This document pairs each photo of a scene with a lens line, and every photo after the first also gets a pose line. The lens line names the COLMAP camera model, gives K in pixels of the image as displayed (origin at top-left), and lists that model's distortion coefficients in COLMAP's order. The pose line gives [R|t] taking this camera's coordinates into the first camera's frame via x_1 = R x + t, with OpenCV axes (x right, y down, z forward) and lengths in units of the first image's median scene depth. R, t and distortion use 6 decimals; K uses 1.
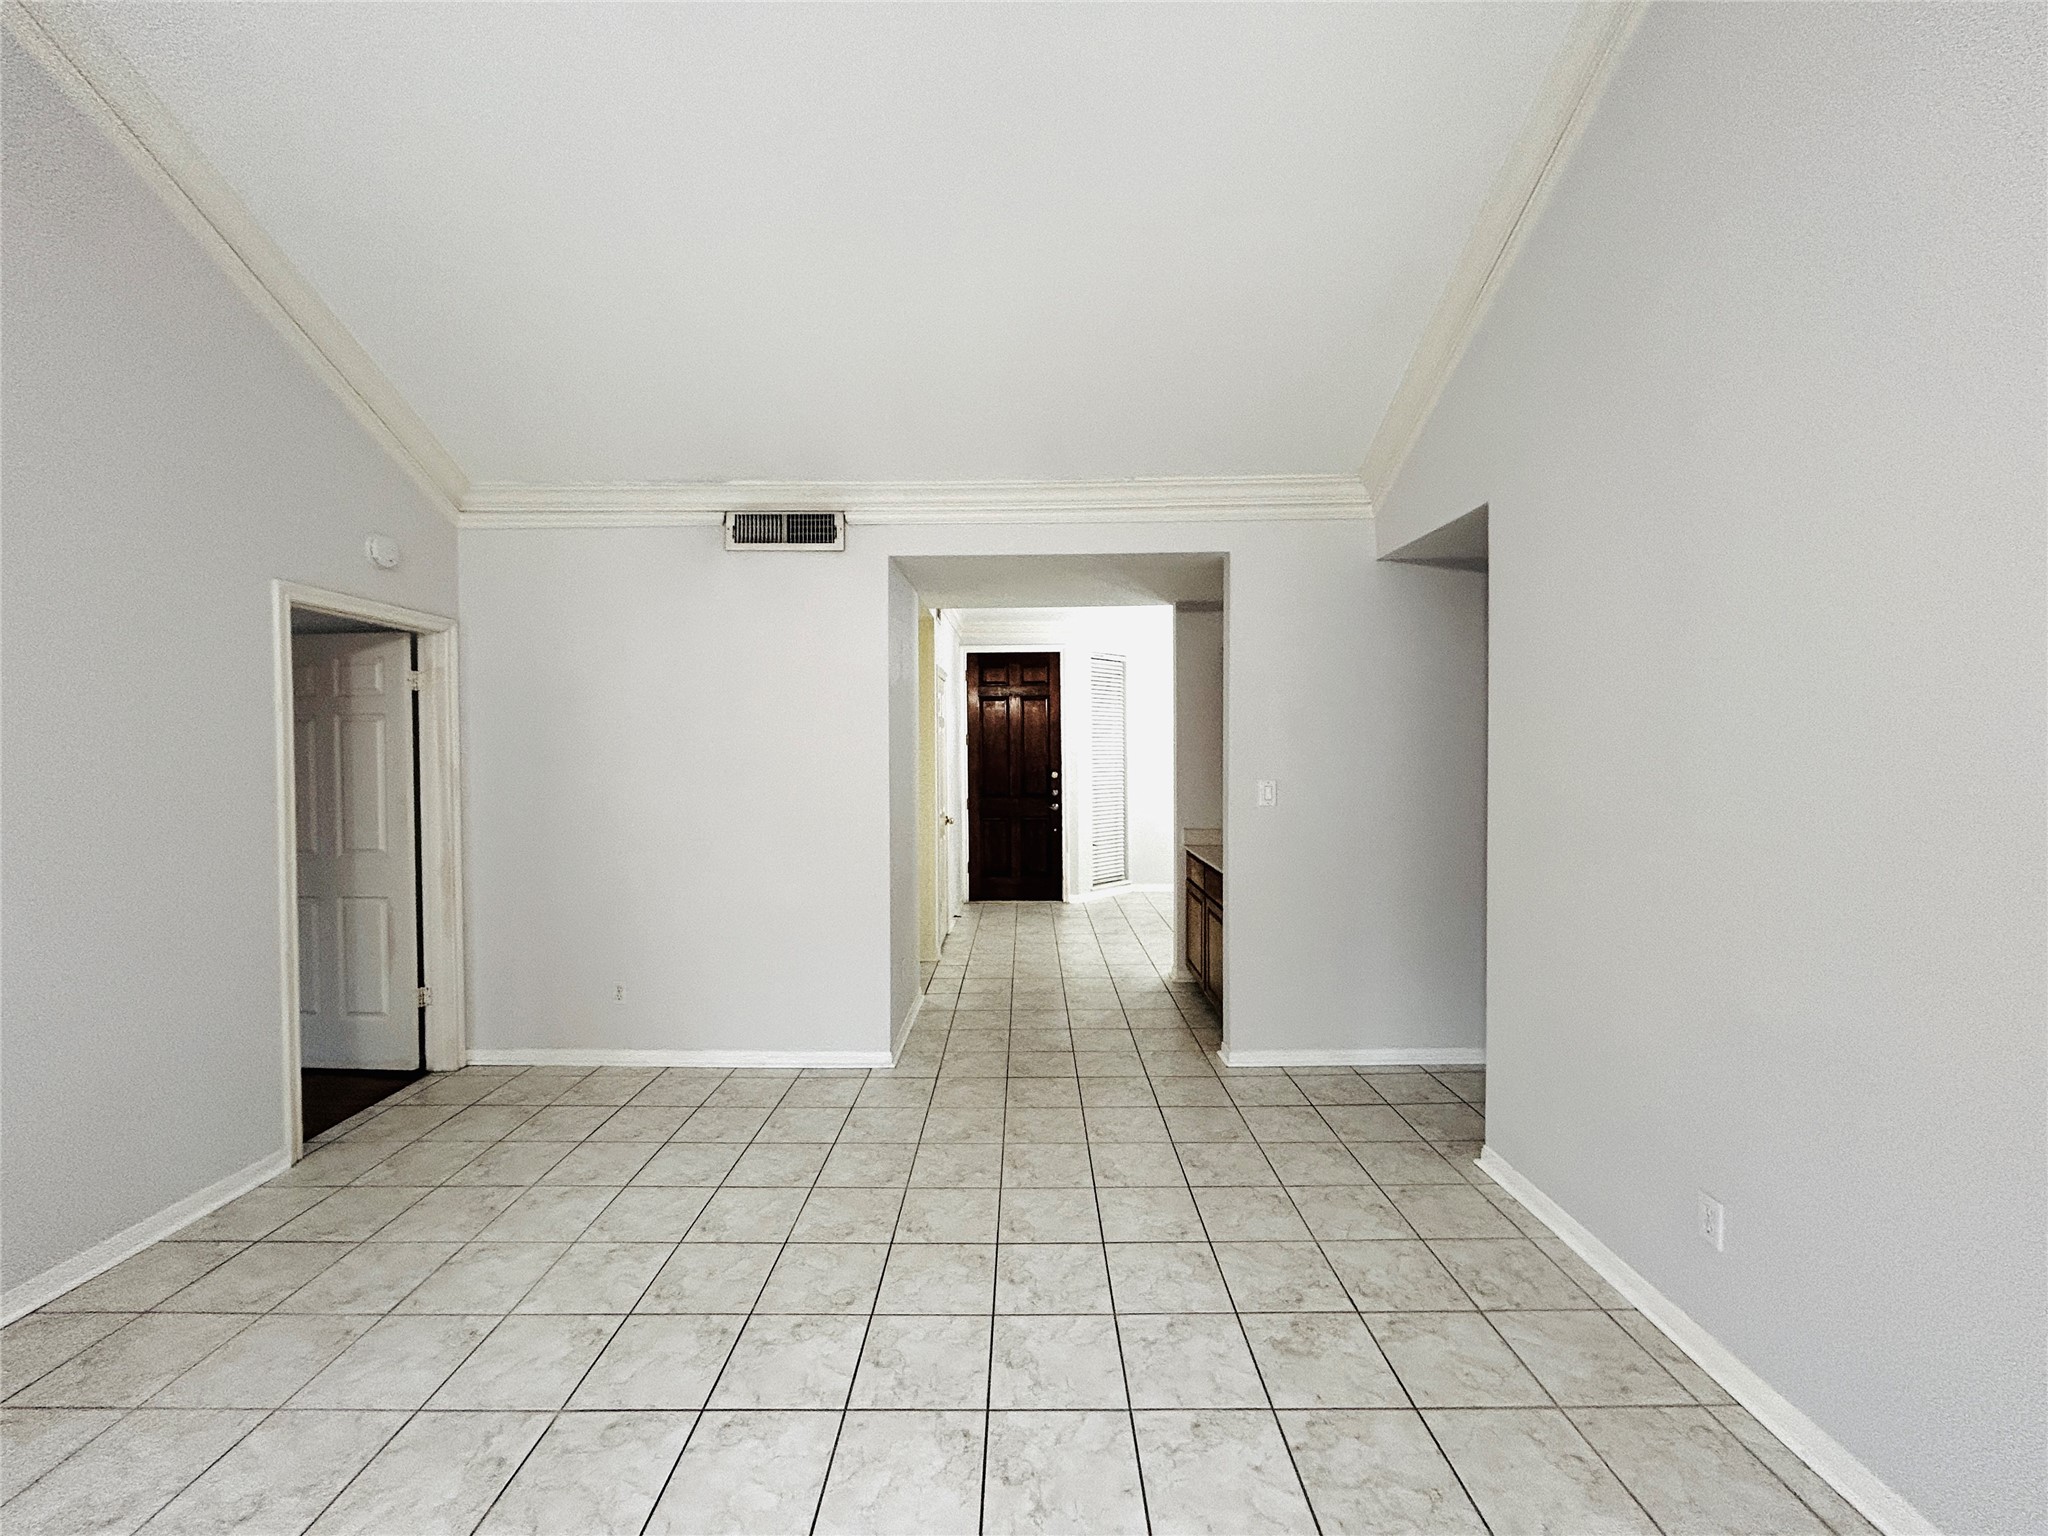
lens RADIAL K [[829.0, 0, 1024.6], [0, 829.0, 764.3], [0, 0, 1]] dist [-0.001106, 0.000627]
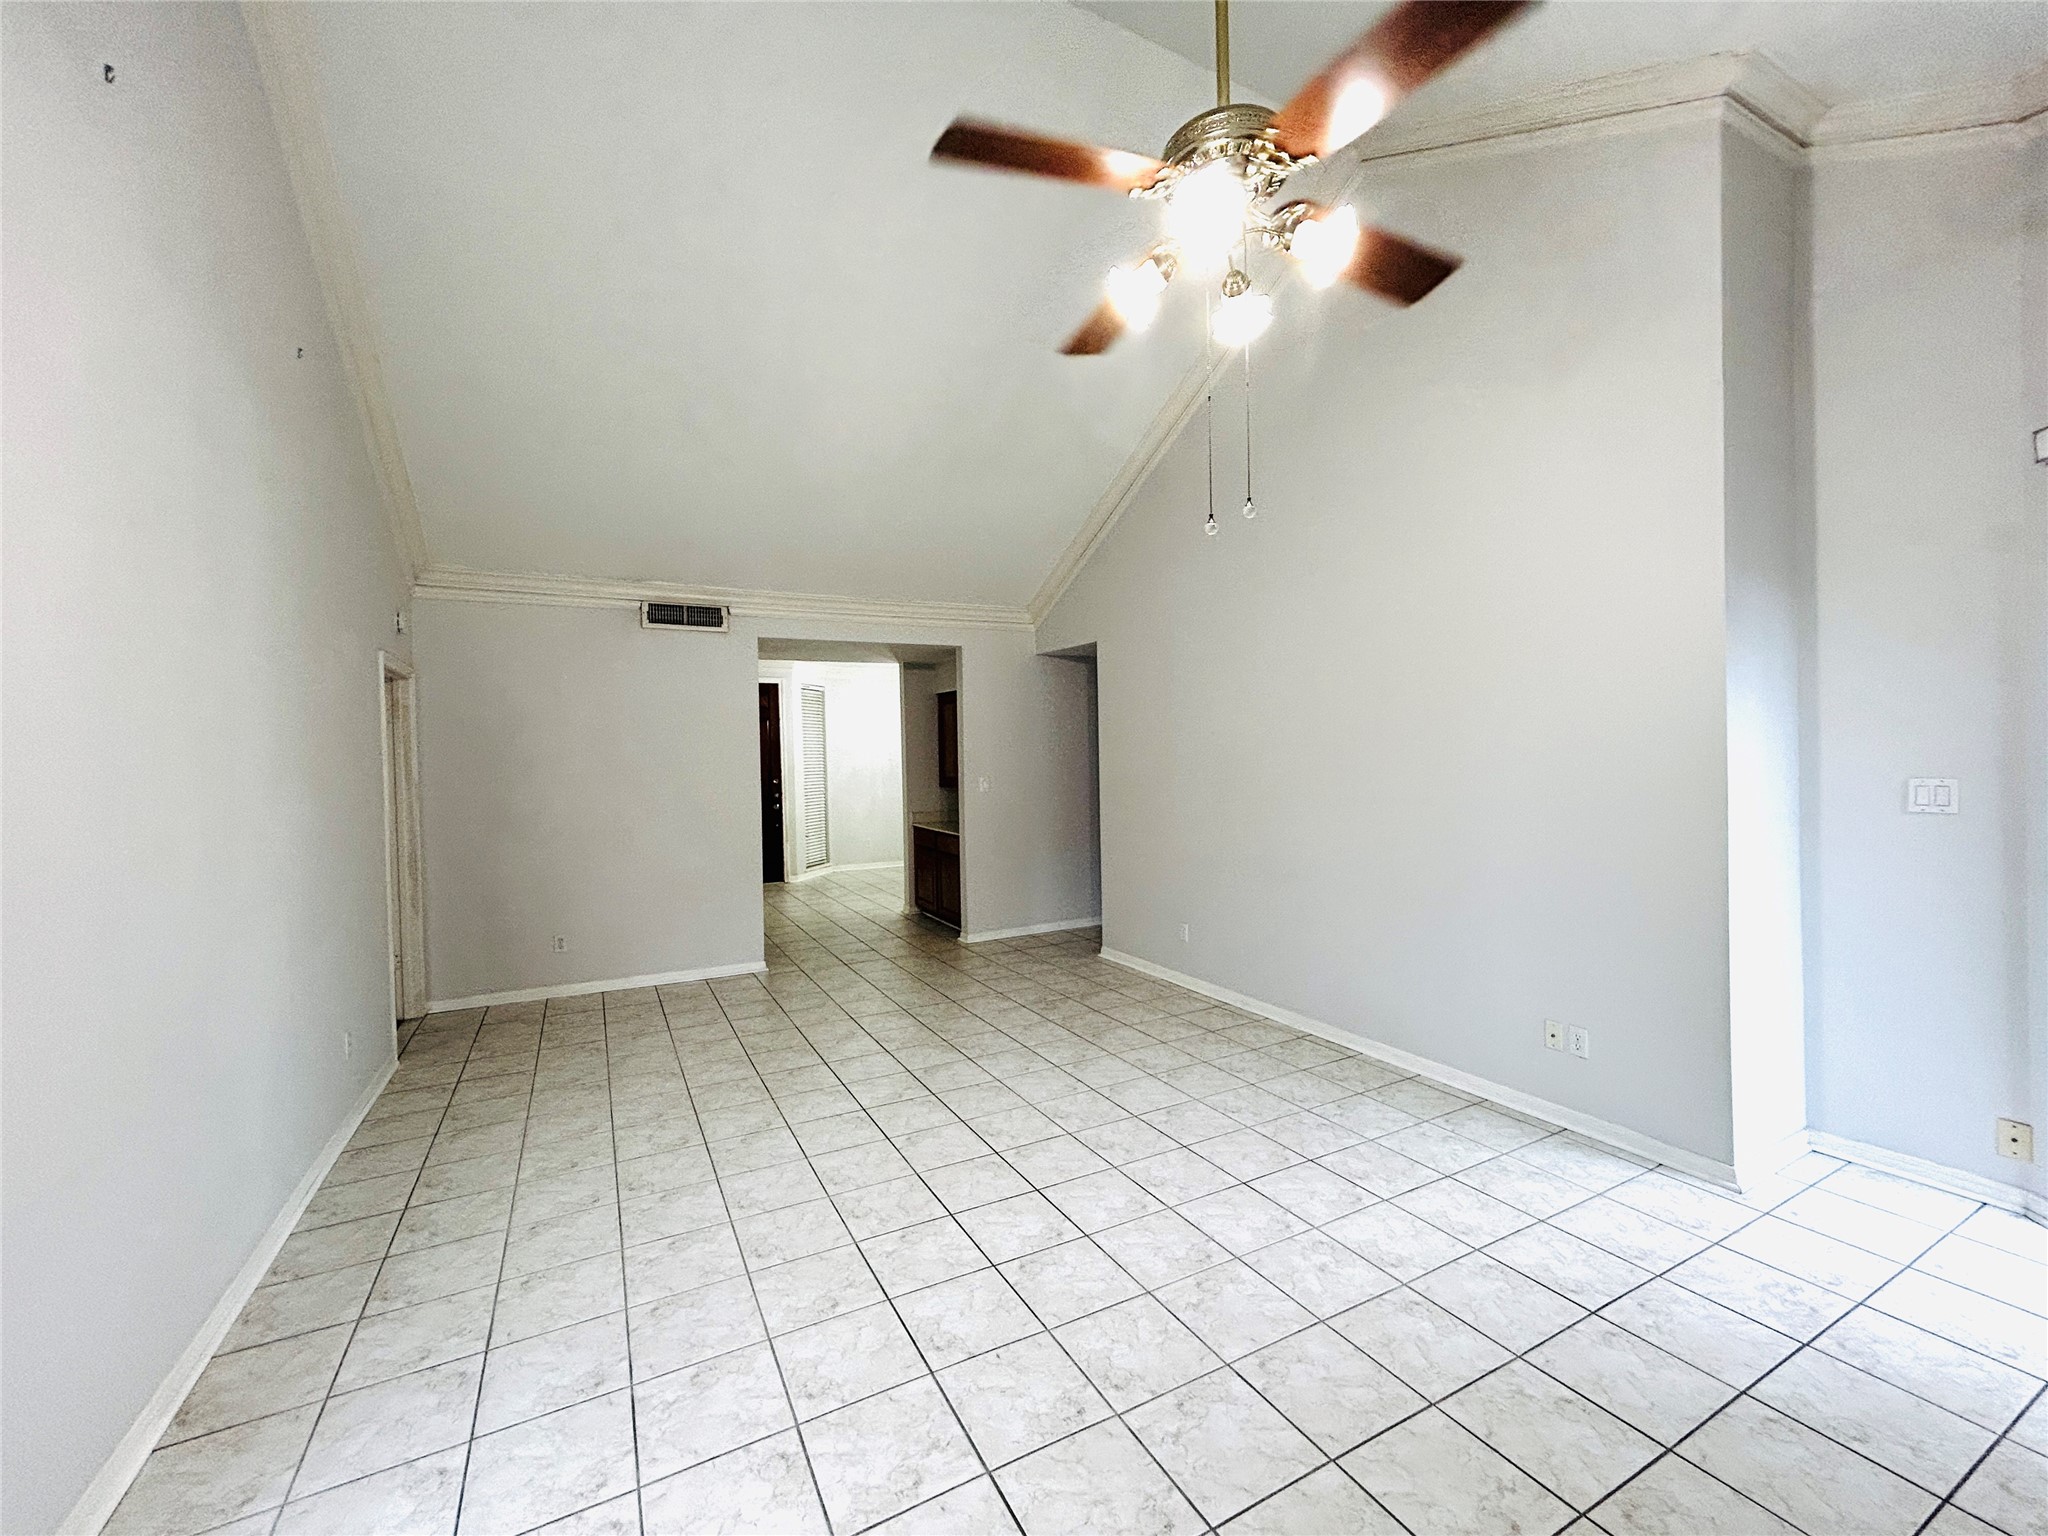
lens RADIAL K [[829.0, 0, 1024.6], [0, 829.0, 764.3], [0, 0, 1]] dist [-0.001106, 0.000627]
pose [[0.882377, -0.017515, 0.470217, -0.461441], [0.022127, 0.999746, -0.004284, 0.001106], [-0.470023, 0.014184, 0.882540, -0.593562]]
